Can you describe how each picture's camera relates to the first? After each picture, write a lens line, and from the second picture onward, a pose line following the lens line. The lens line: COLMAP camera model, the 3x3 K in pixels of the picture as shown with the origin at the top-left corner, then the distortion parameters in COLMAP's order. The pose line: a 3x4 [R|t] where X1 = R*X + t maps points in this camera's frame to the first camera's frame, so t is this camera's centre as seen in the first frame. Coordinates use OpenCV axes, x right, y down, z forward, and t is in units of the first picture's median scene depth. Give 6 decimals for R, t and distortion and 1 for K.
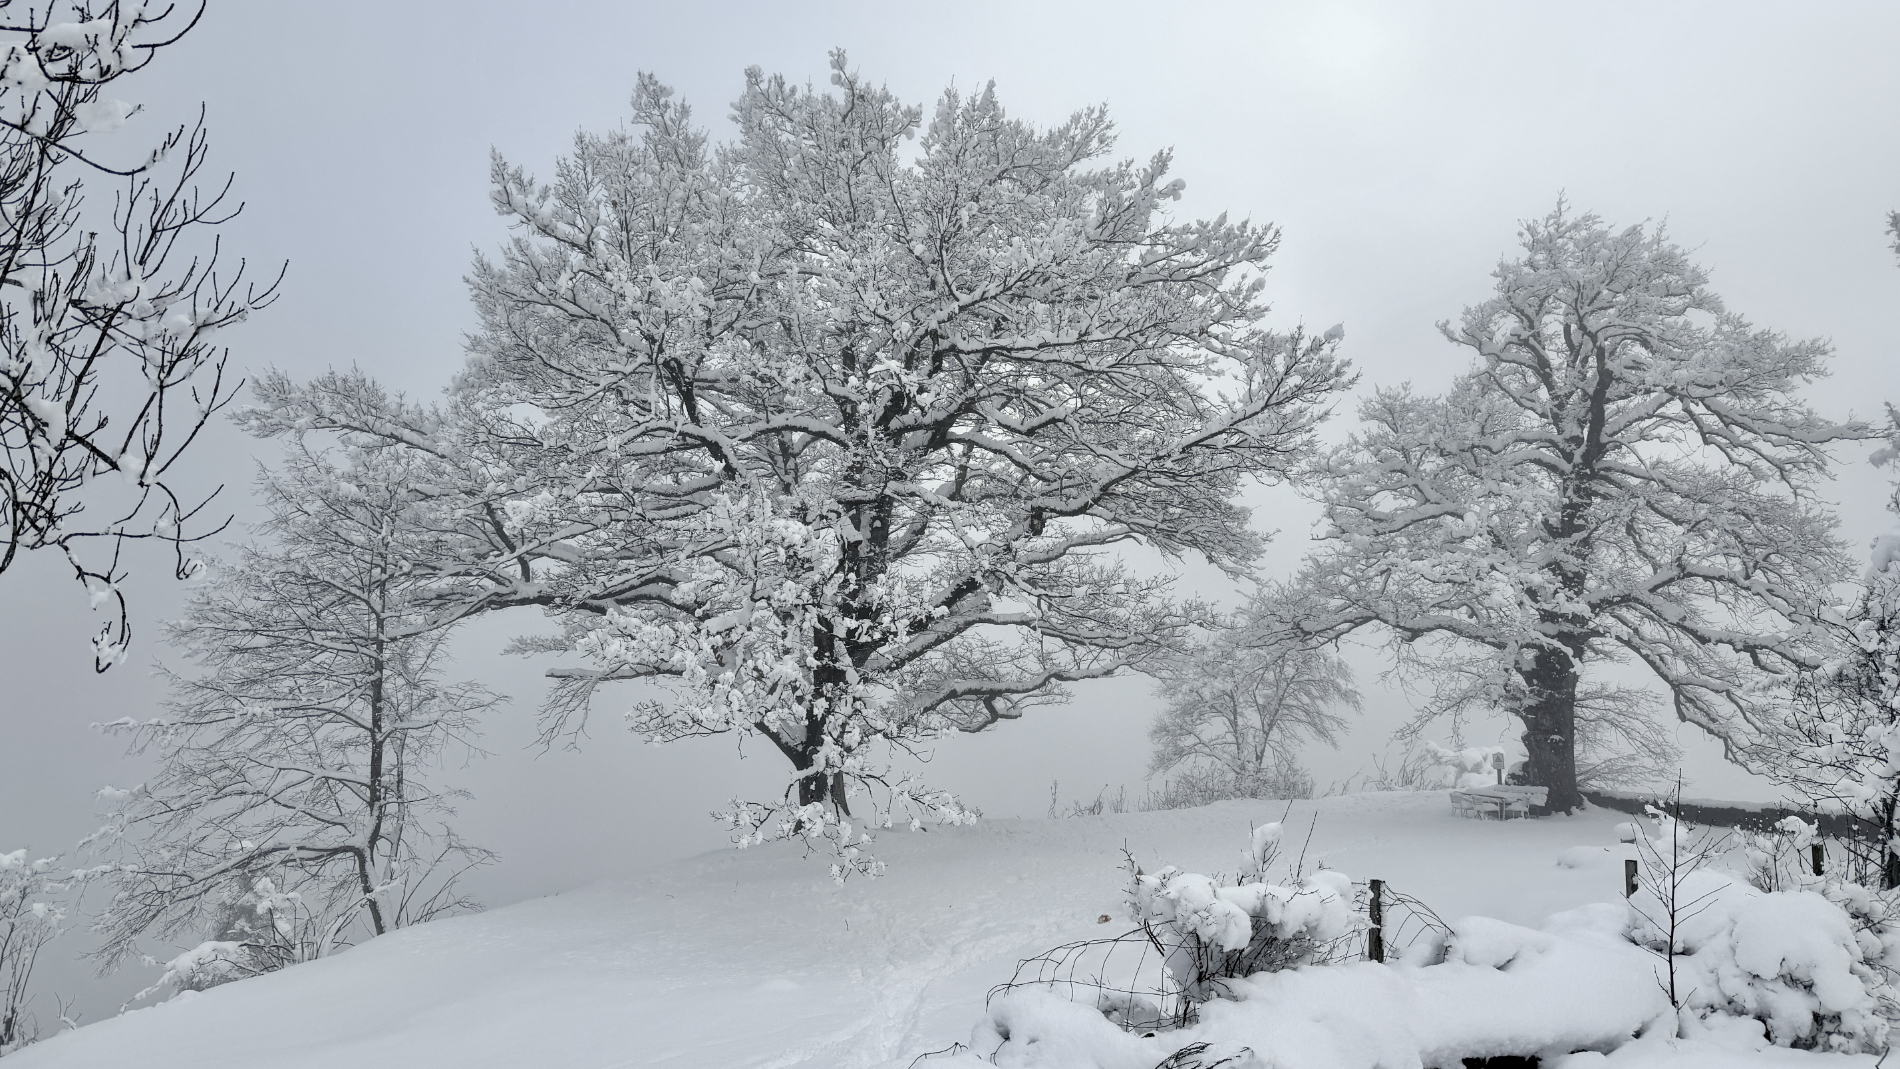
lens RADIAL K [[1344.2, 0, 950.0], [0, 1344.2, 534.5], [0, 0, 1]] dist [-0.000965, -0.003561]
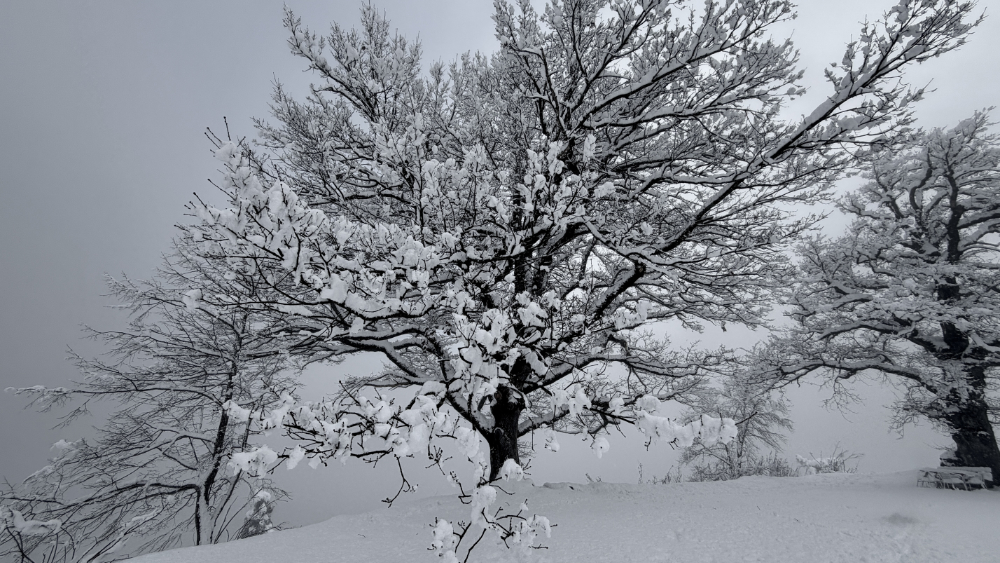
lens RADIAL K [[414.9, 0, 500.0], [0, 414.9, 281.5], [0, 0, 1]] dist [-0.005312, -0.000141]
pose [[0.988529, -0.044069, -0.144459, -0.020163], [0.005540, 0.966419, -0.256910, 0.098599], [0.150930, 0.253163, 0.955578, 0.410654]]
